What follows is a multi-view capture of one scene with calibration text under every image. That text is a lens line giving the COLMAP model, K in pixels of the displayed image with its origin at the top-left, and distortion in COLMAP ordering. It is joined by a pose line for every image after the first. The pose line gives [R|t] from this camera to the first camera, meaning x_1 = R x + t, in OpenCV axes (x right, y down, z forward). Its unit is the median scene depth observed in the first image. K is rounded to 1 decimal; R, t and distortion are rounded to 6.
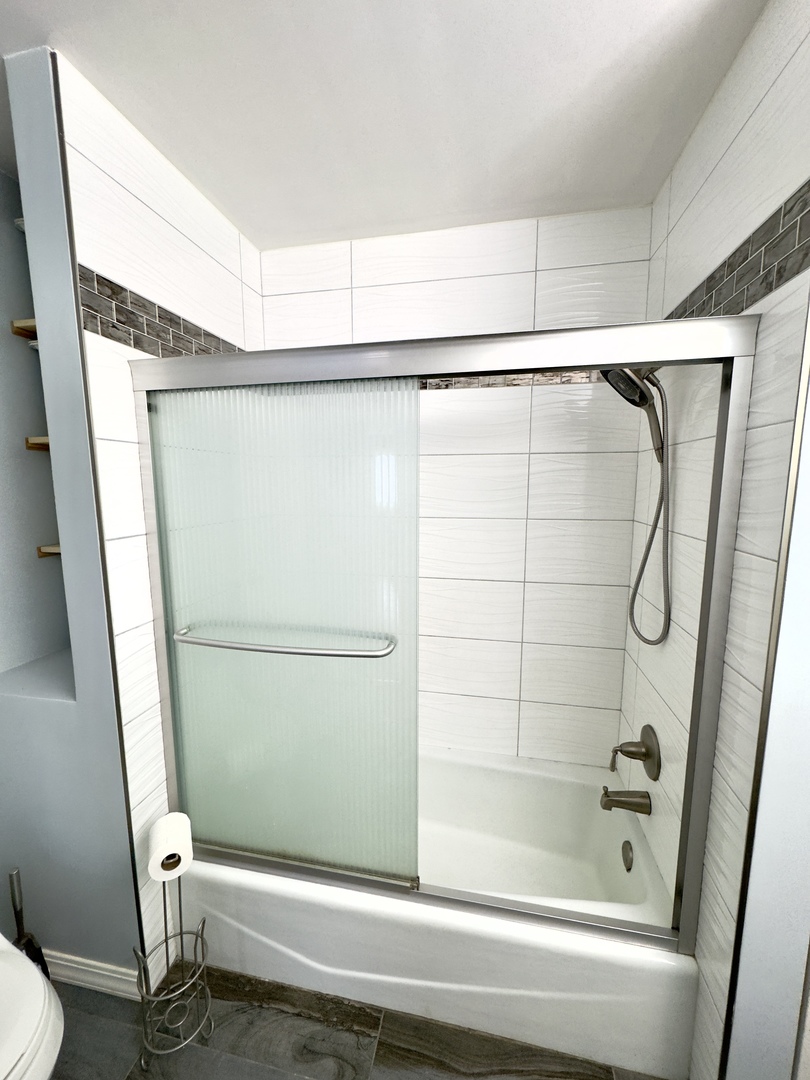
lens RADIAL K [[432.8, 0, 405.6], [0, 432.8, 540.1], [0, 0, 1]] dist [-0.005238, 0.000800]
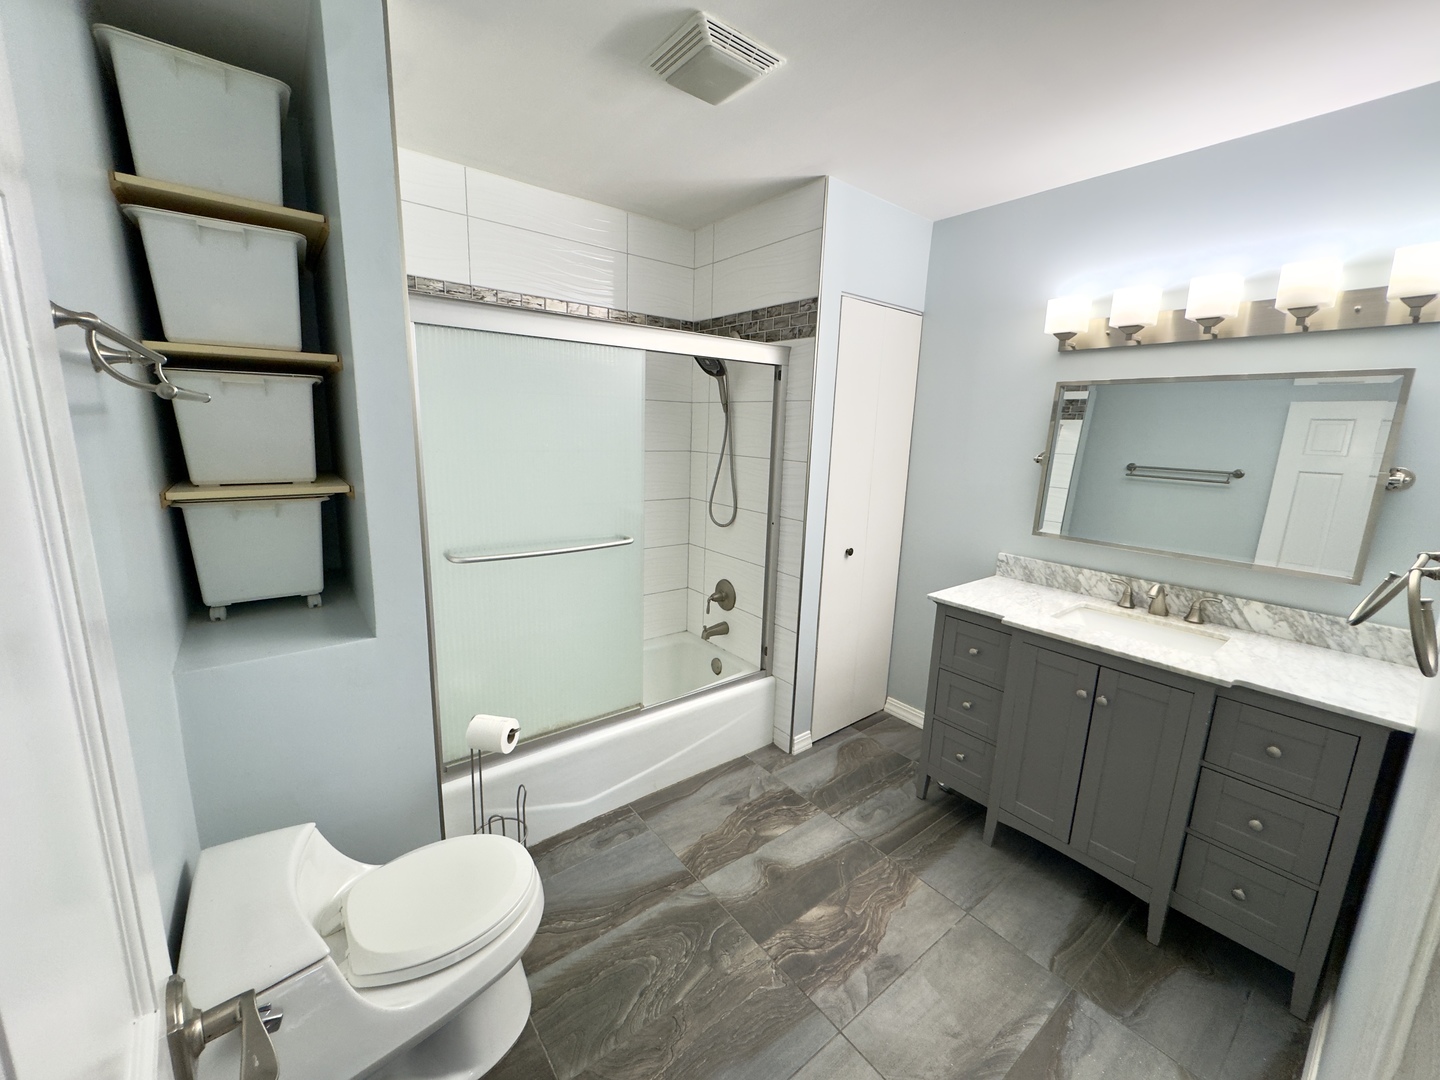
lens RADIAL K [[577.1, 0, 714.8], [0, 577.1, 537.7], [0, 0, 1]] dist [-0.005238, 0.000800]
pose [[0.652716, -0.121099, 0.747862, -1.125537], [0.065767, 0.992473, 0.103308, 0.060290], [-0.754743, -0.018246, 0.655767, -0.405078]]
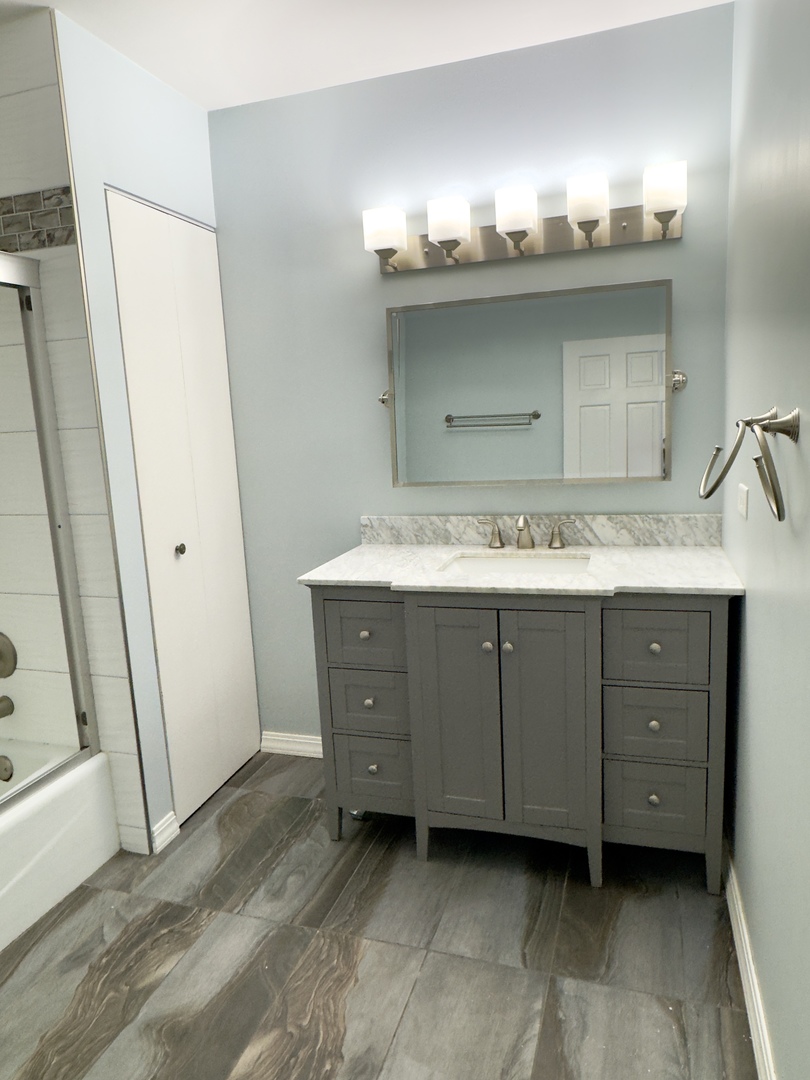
lens RADIAL K [[725.9, 0, 401.6], [0, 725.9, 536.5], [0, 0, 1]] dist [-0.008793, 0.008245]
pose [[0.113248, -0.166471, 0.979522, -1.038406], [0.180873, 0.972845, 0.144424, 0.157626], [-0.976965, 0.160814, 0.140283, -0.240342]]
